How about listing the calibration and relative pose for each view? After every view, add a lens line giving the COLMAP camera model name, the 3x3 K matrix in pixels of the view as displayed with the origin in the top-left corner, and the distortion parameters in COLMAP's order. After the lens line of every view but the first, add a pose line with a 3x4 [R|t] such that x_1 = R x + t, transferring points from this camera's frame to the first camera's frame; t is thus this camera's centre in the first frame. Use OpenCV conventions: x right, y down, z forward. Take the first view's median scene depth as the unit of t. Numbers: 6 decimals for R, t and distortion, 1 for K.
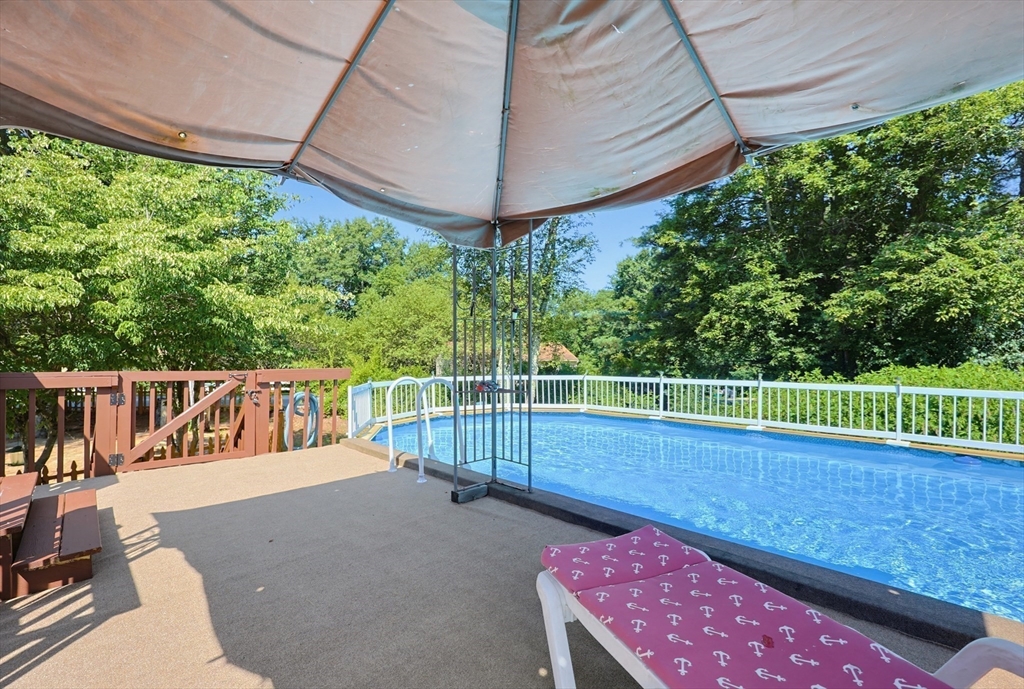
lens RADIAL K [[436.4, 0, 512.0], [0, 436.4, 344.5], [0, 0, 1]] dist [0.001567, 0.000103]
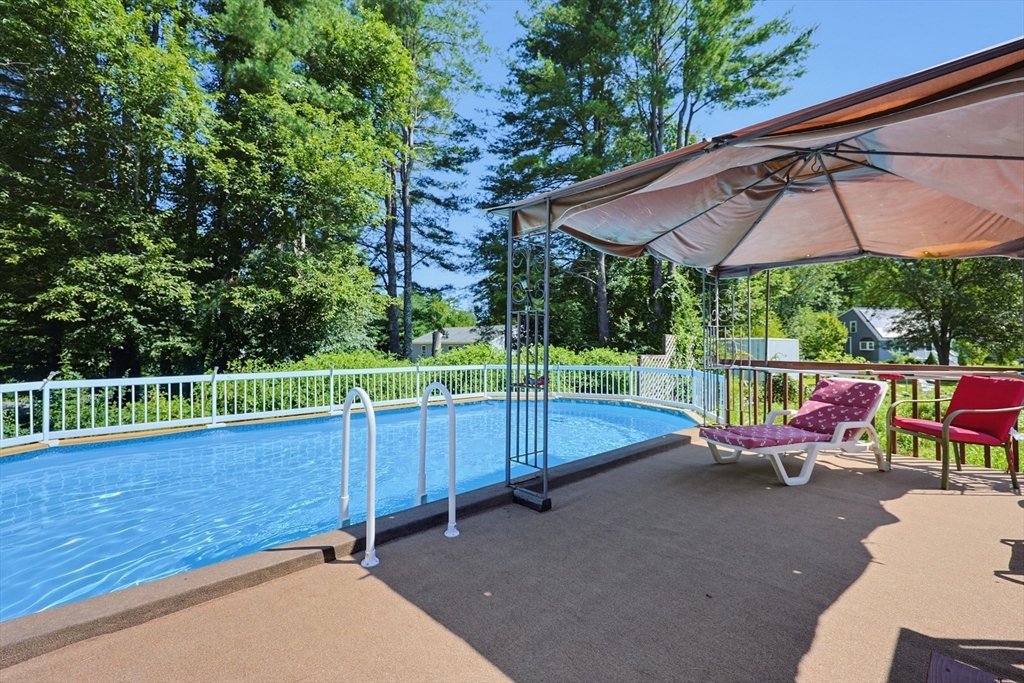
lens RADIAL K [[437.8, 0, 518.1], [0, 437.8, 336.7], [0, 0, 1]] dist [0.000819, 0.000878]
pose [[0.032233, 0.022972, 0.999216, -0.896170], [-0.028854, 0.999341, -0.022044, 0.019672], [-0.999064, -0.028121, 0.032874, 0.888741]]
